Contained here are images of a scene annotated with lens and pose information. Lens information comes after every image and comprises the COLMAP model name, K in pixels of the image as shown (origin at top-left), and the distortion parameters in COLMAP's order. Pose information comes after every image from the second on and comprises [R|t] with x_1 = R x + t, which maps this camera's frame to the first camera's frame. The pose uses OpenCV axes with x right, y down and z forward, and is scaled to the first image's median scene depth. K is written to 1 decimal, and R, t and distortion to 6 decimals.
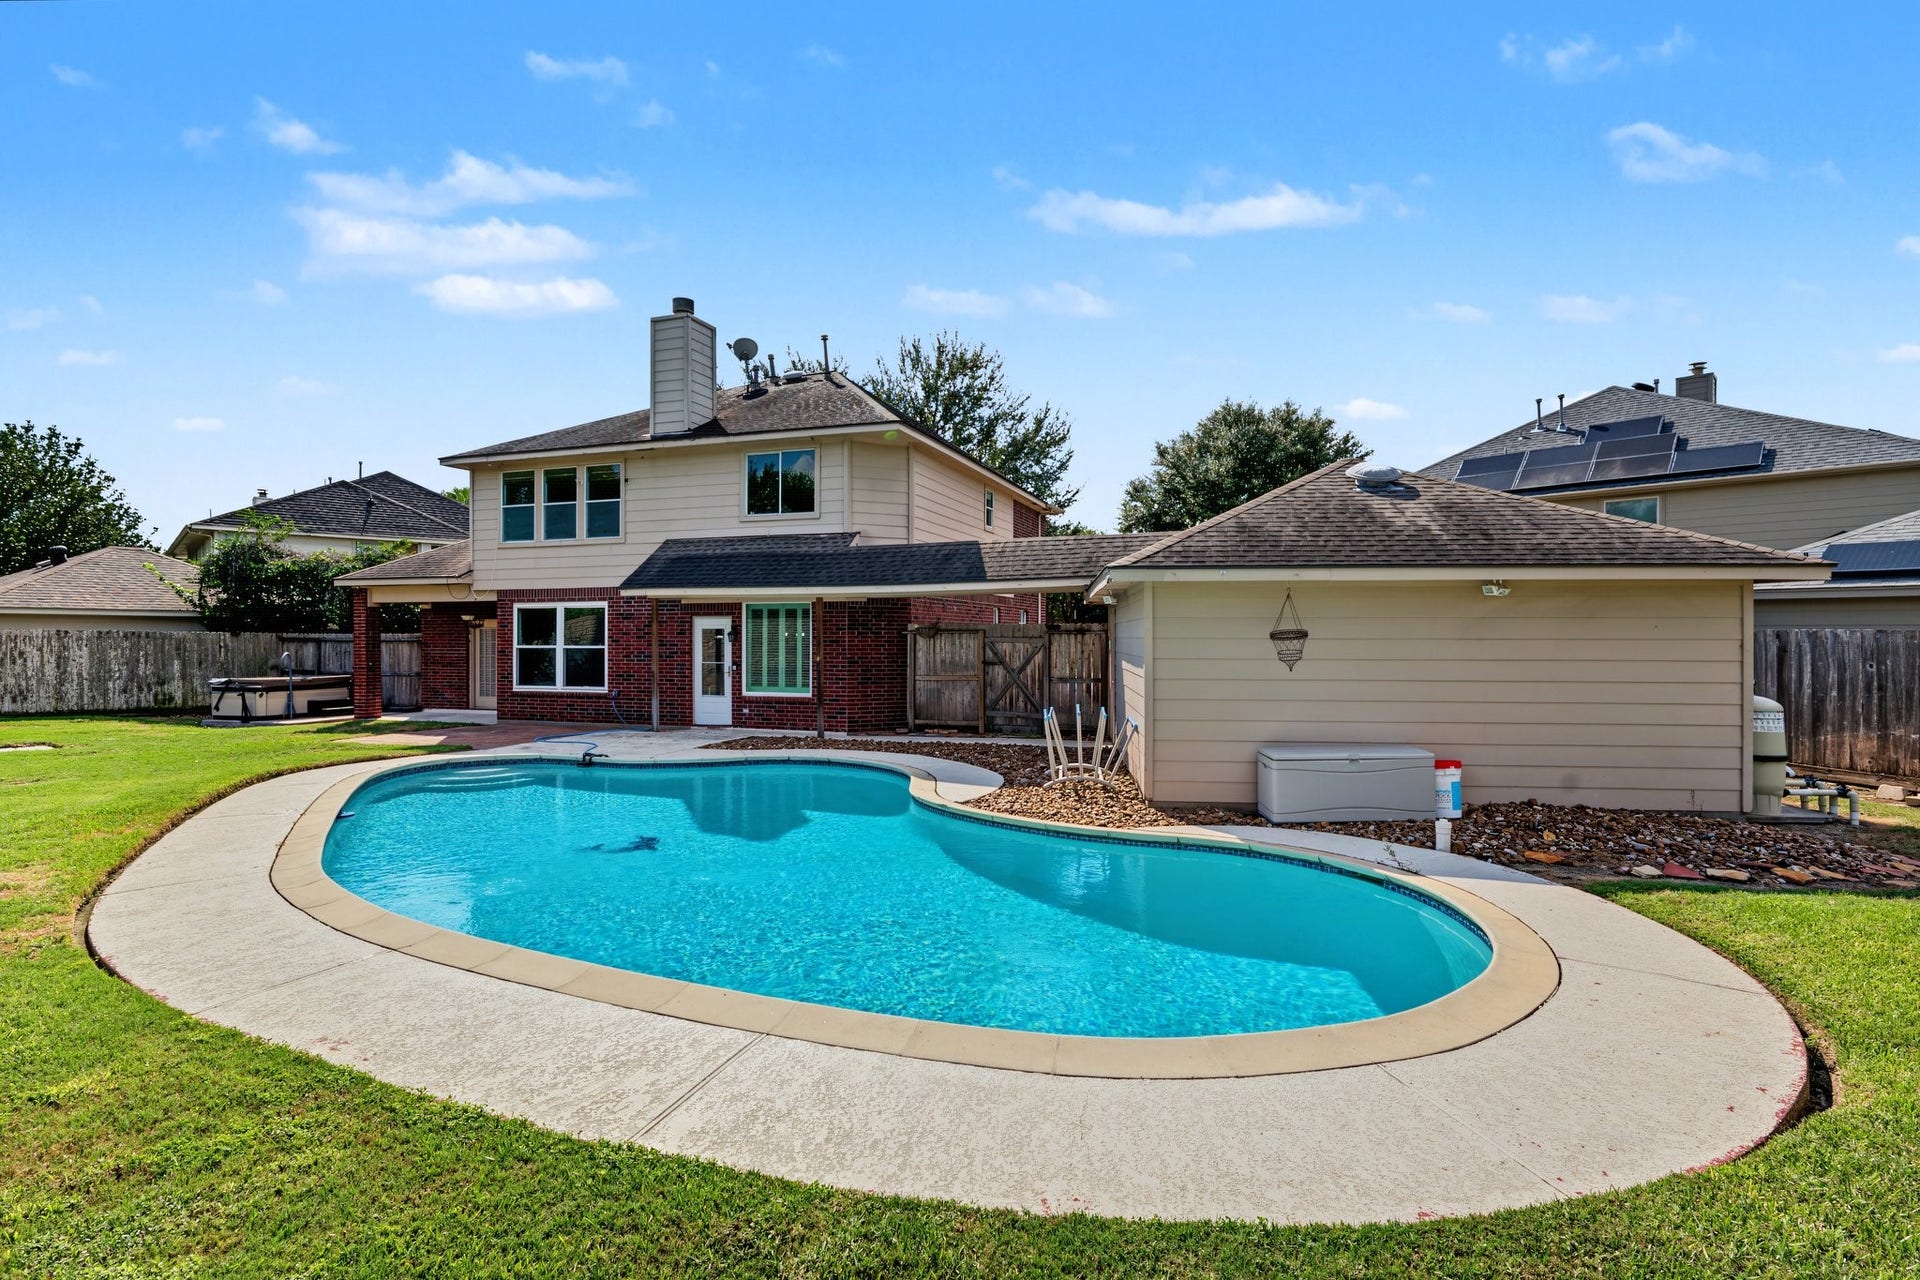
lens RADIAL K [[928.2, 0, 966.9], [0, 928.2, 615.9], [0, 0, 1]] dist [0.002415, 0.000849]
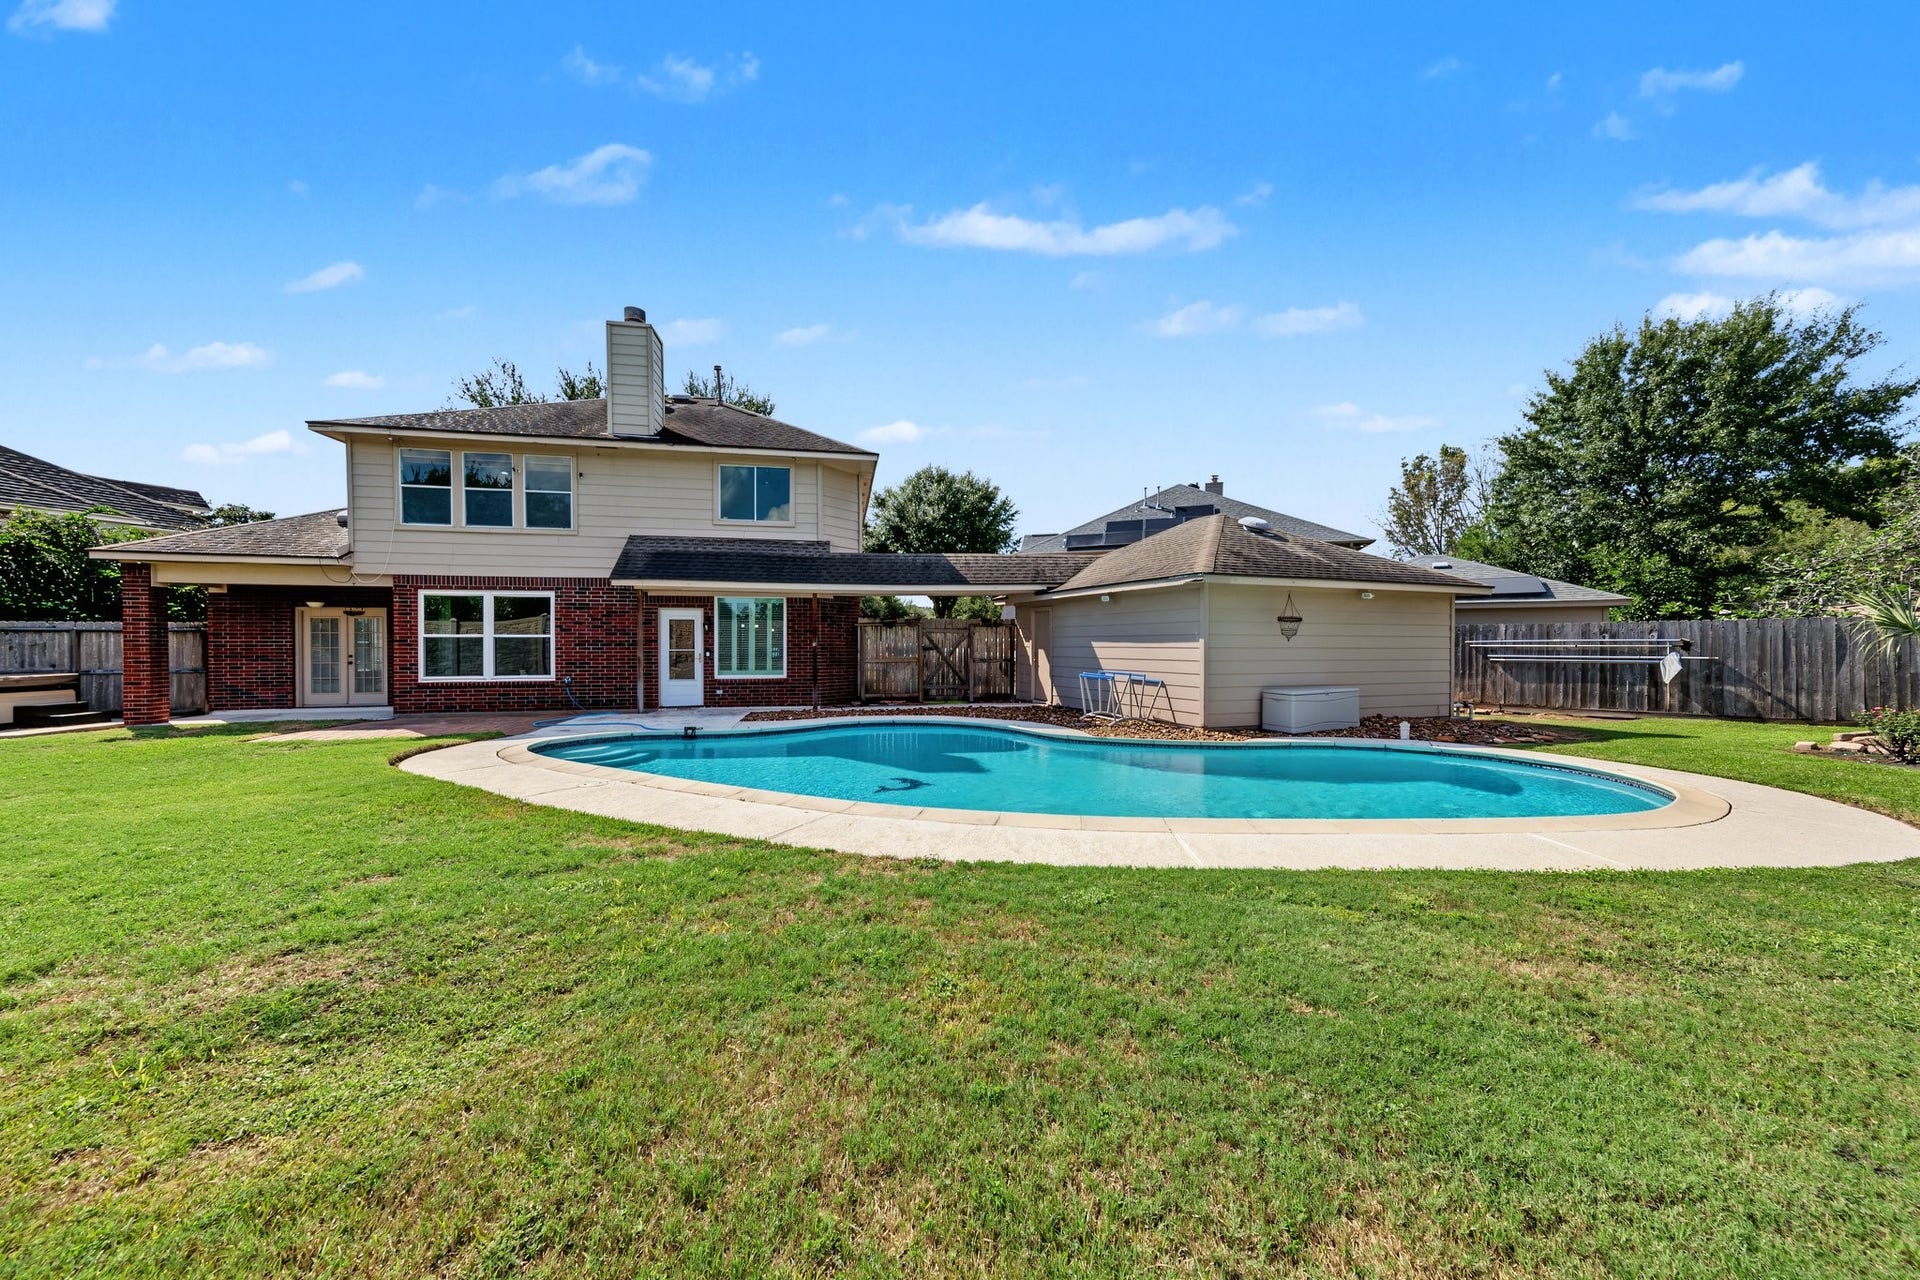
lens RADIAL K [[729.3, 0, 963.4], [0, 729.3, 636.9], [0, 0, 1]] dist [0.045132, 0.006366]
pose [[0.876128, 0.005271, 0.482050, -0.403043], [-0.010961, 0.999900, 0.008989, 0.023435], [-0.481954, -0.013159, 0.876097, 0.072254]]
